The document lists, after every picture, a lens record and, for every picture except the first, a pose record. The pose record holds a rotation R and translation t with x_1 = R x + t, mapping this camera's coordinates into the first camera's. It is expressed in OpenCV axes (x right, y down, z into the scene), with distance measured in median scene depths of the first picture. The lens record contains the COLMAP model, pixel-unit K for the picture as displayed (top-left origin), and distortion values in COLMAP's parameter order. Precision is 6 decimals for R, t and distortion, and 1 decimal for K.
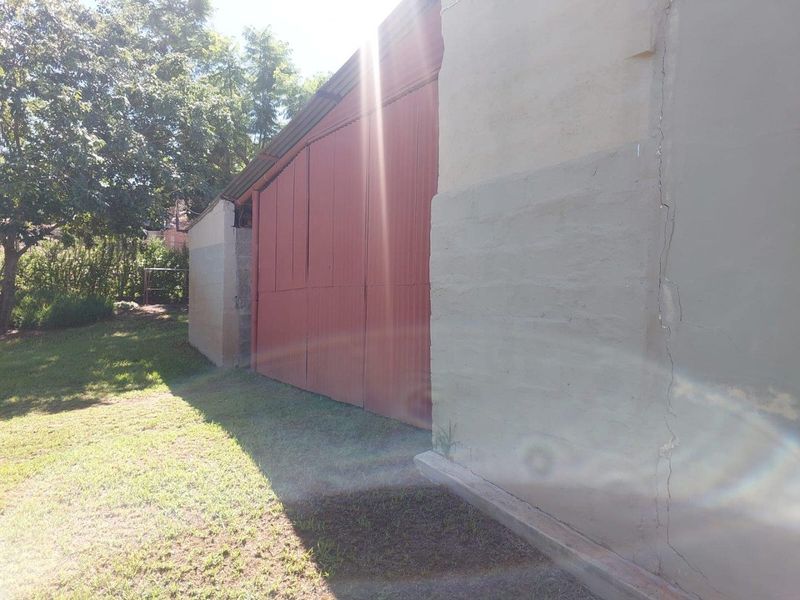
lens RADIAL K [[558.1, 0, 401.7], [0, 558.1, 299.7], [0, 0, 1]] dist [0.031812, -0.038162]
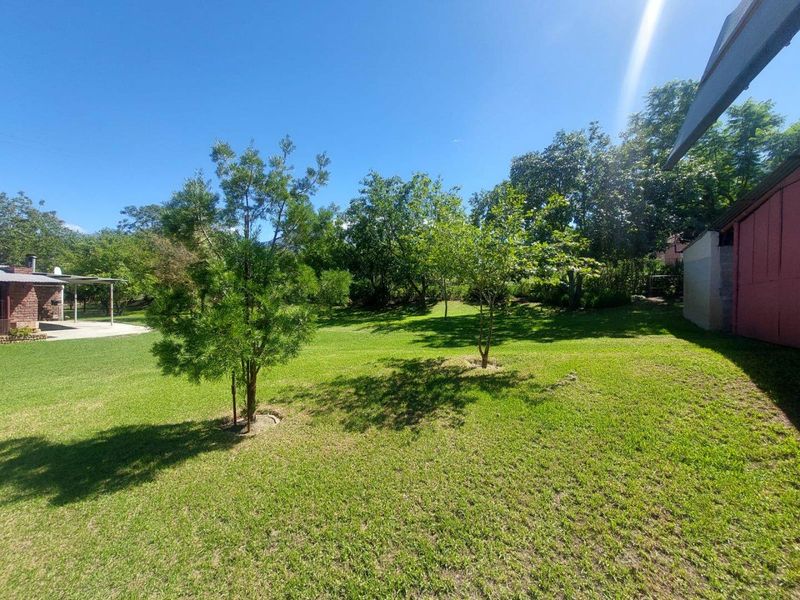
lens RADIAL K [[311.3, 0, 390.0], [0, 311.3, 302.0], [0, 0, 1]] dist [-0.022837, 0.000123]
pose [[0.437416, 0.007641, -0.899227, 0.056442], [0.005255, 0.999925, 0.011053, 0.013322], [0.899244, -0.009561, 0.437343, -0.184228]]
